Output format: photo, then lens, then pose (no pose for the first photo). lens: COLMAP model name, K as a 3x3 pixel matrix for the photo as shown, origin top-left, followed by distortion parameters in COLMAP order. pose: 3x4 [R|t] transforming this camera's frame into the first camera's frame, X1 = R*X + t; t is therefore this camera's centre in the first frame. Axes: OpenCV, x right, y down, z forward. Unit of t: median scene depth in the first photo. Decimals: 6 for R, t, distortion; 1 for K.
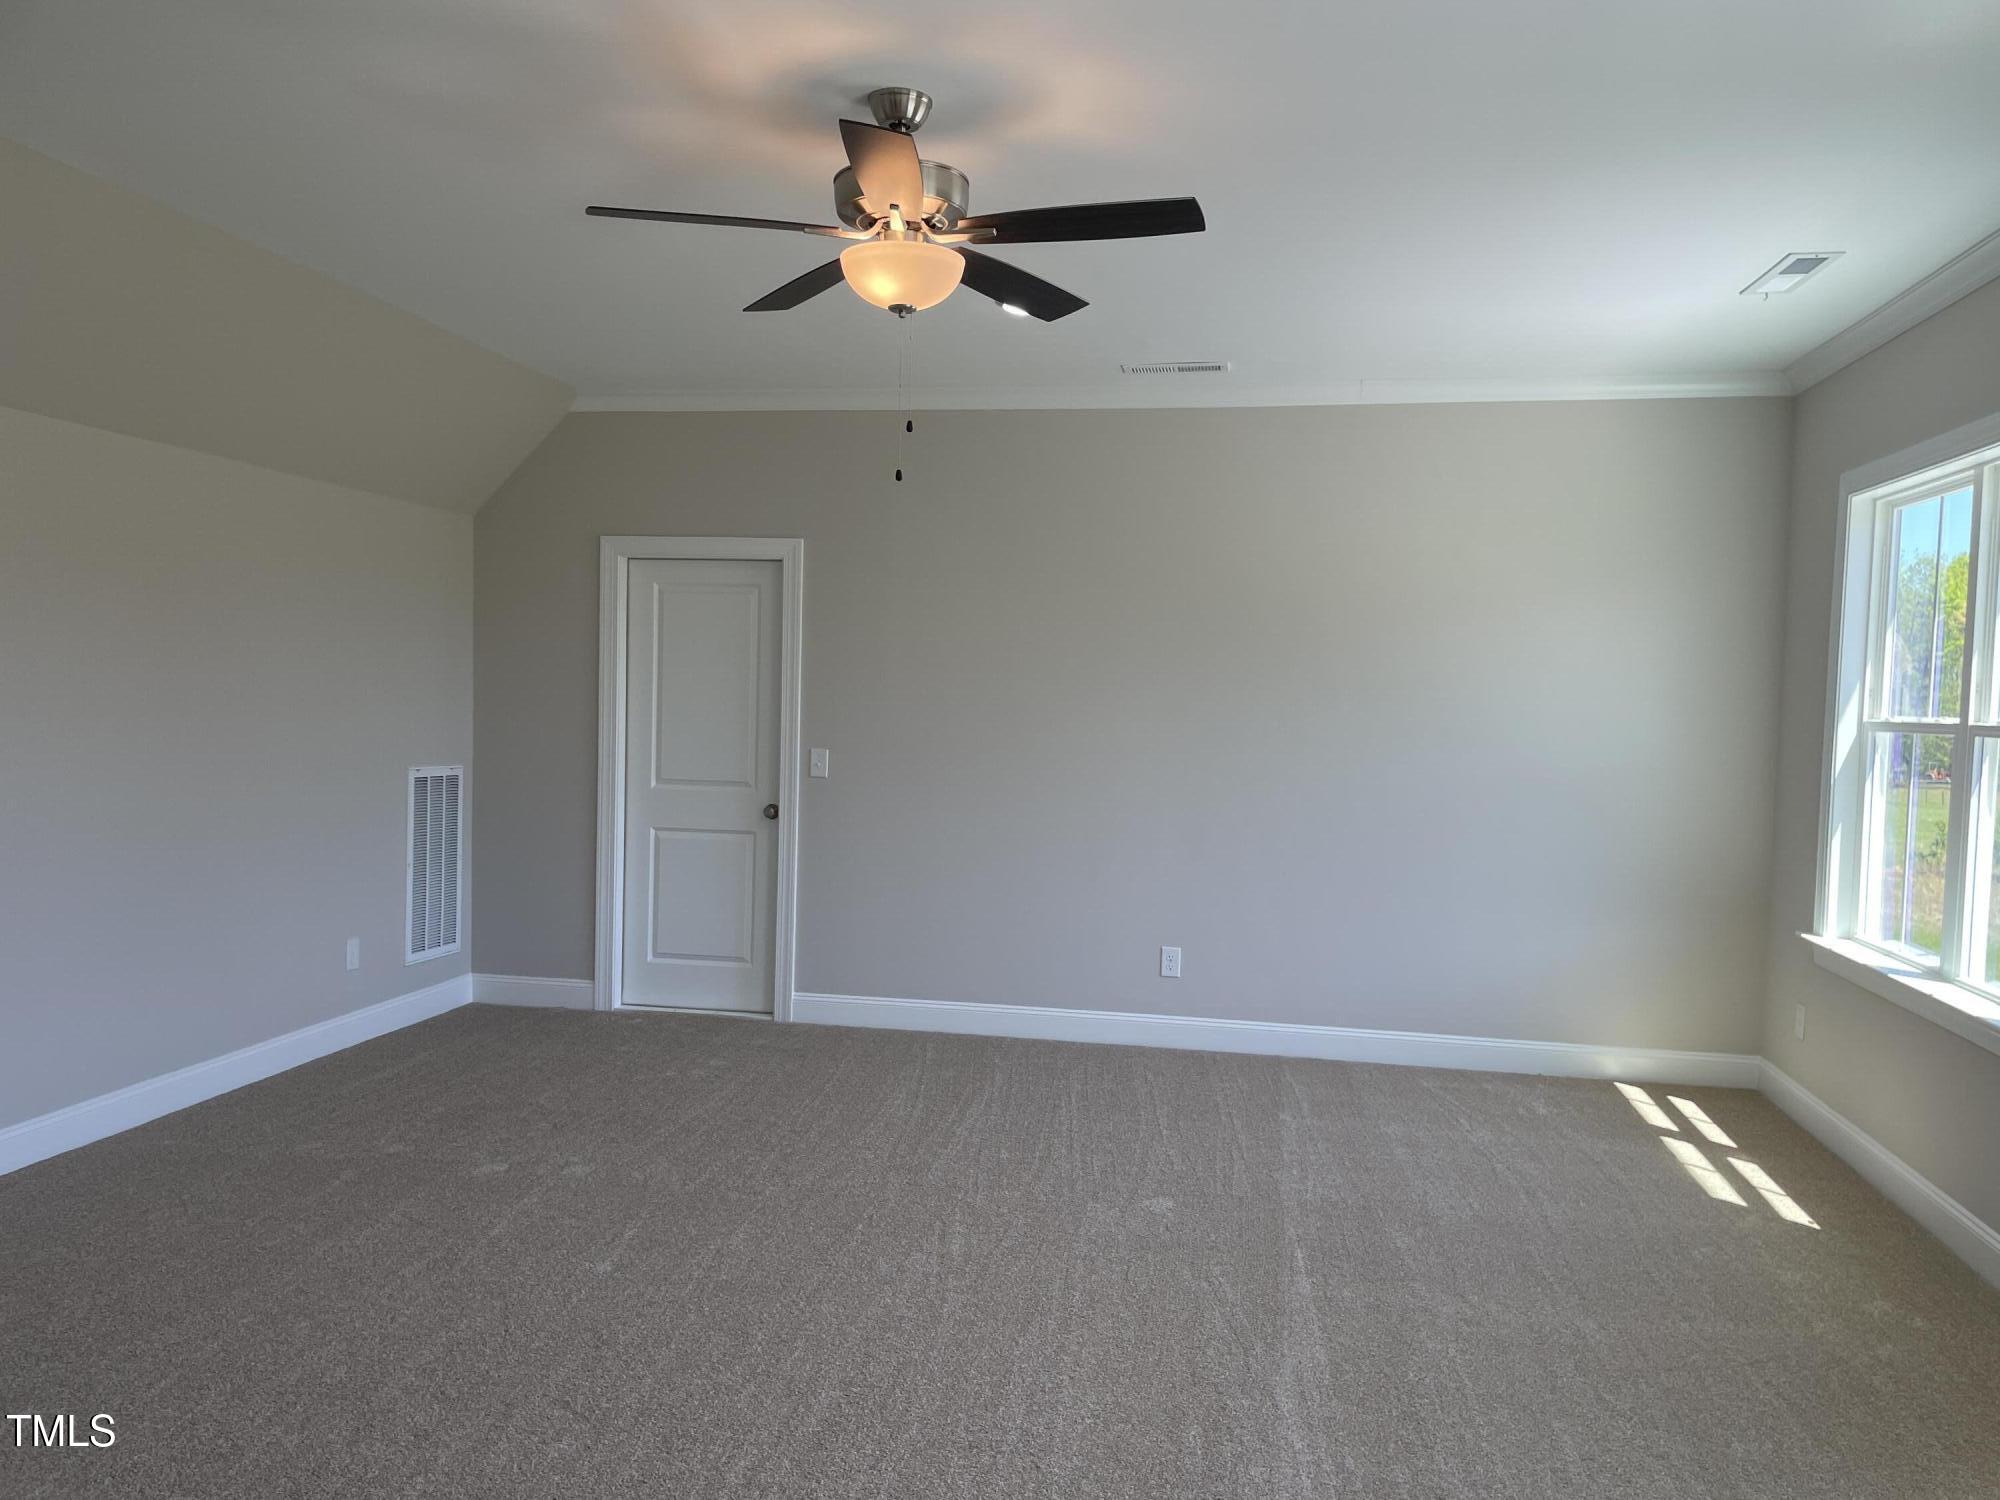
lens RADIAL K [[1499.8, 0, 1000.0], [0, 1499.8, 750.0], [0, 0, 1]] dist [0.061920, -0.002849]
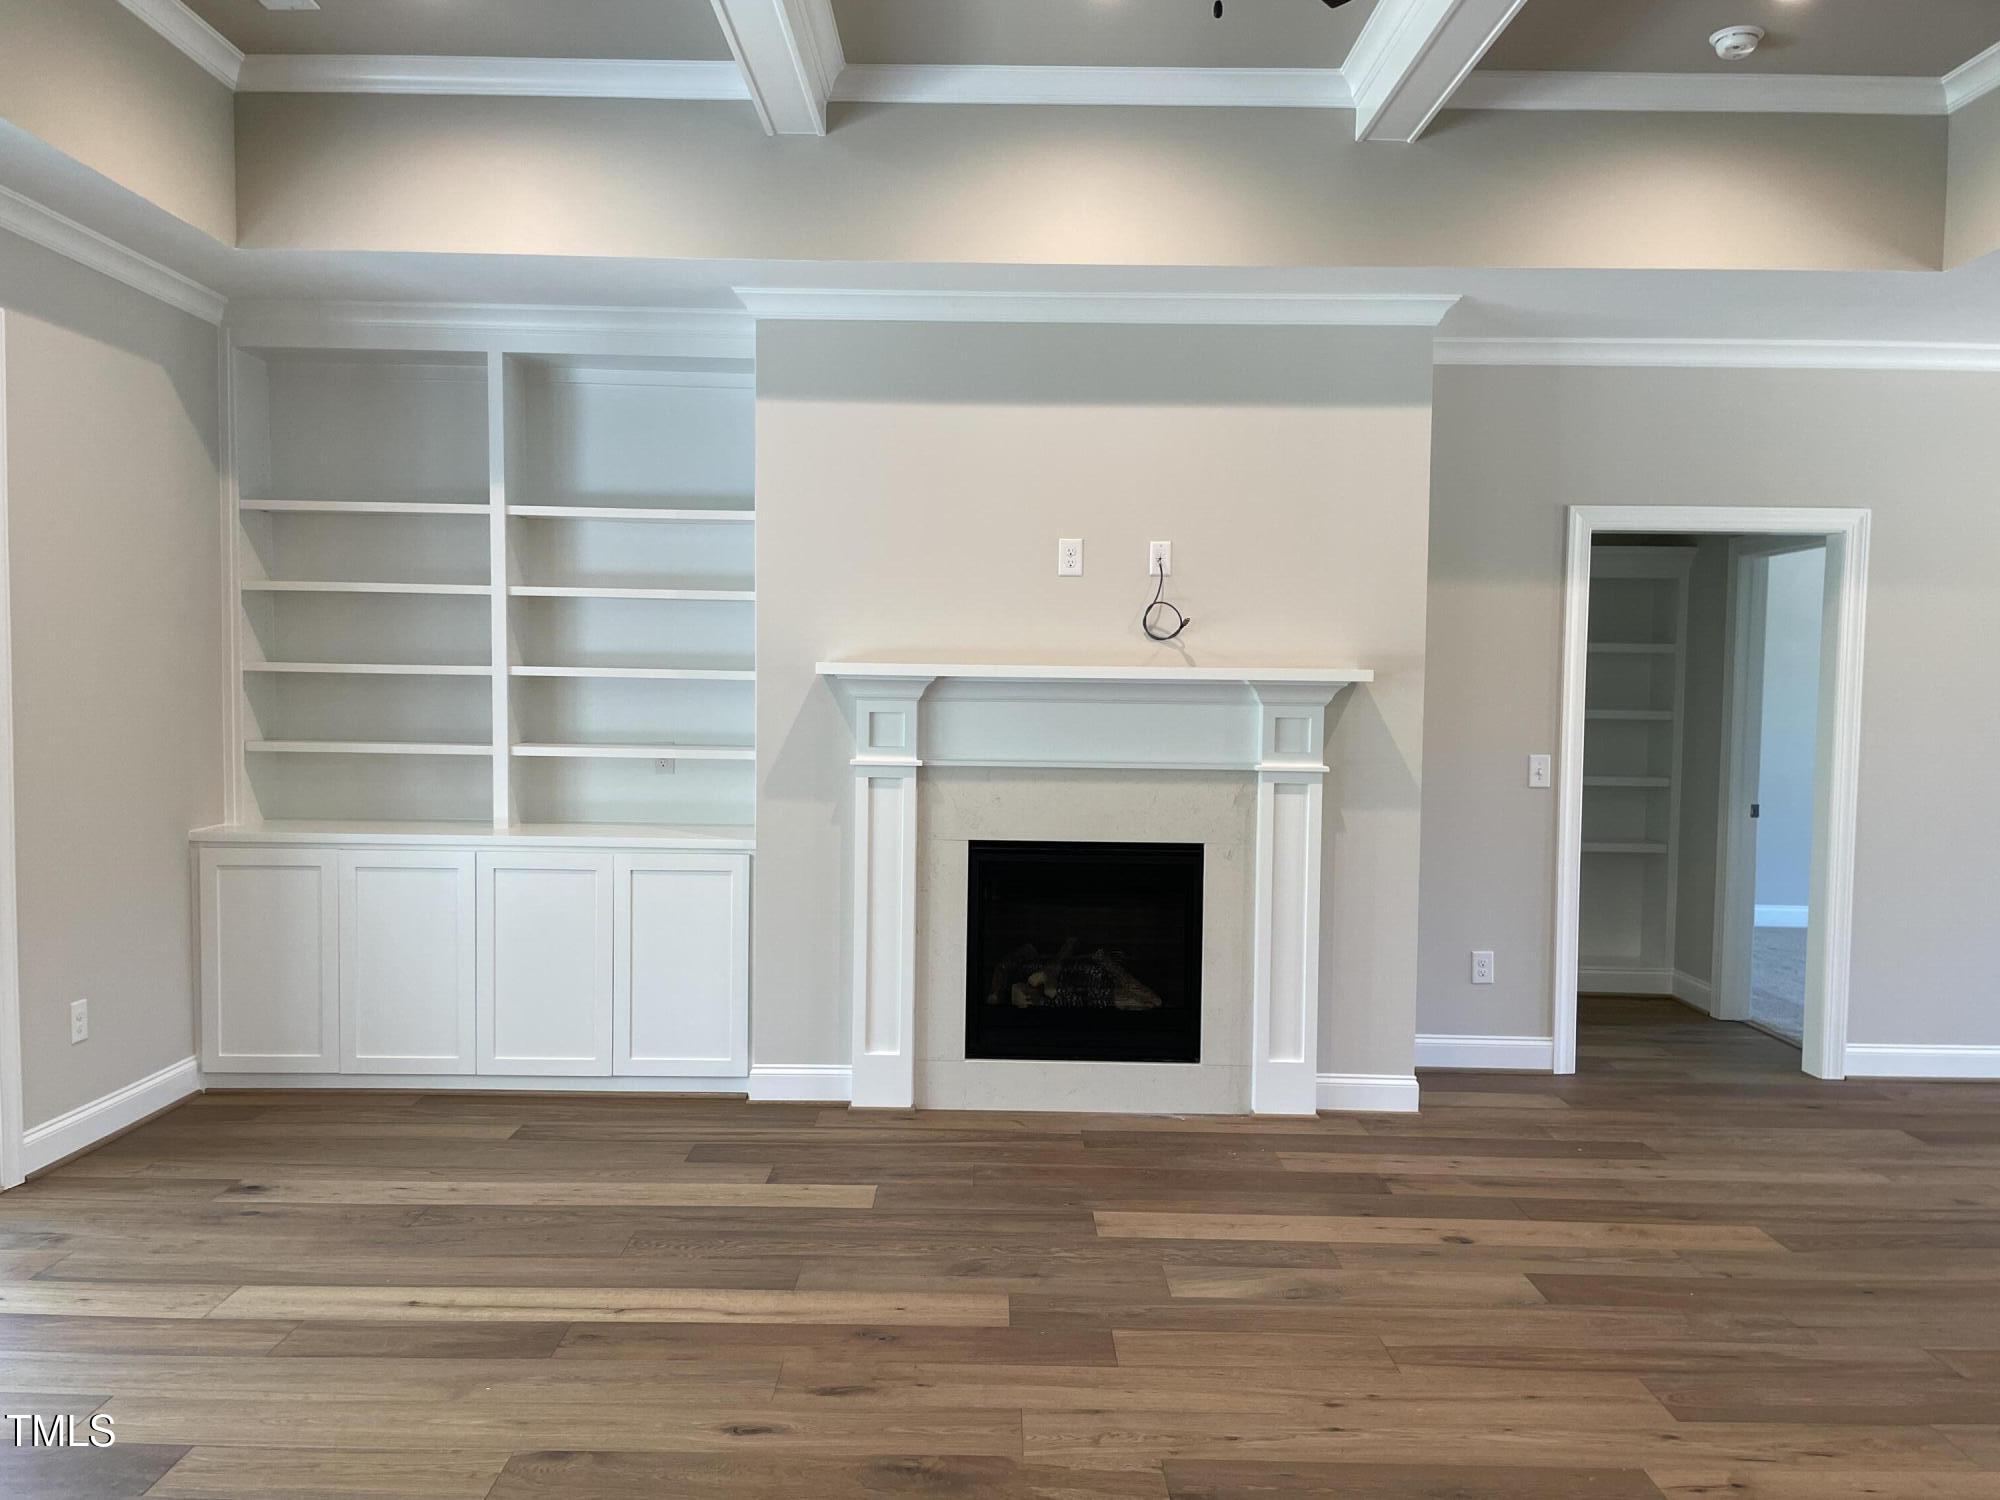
lens RADIAL K [[1499.8, 0, 1000.0], [0, 1499.8, 750.0], [0, 0, 1]] dist [0.061920, -0.002849]
pose [[0.981601, -0.019881, 0.189905, -0.726186], [0.019024, 0.999799, 0.006336, -0.017454], [-0.189992, -0.002606, 0.981782, 0.232709]]
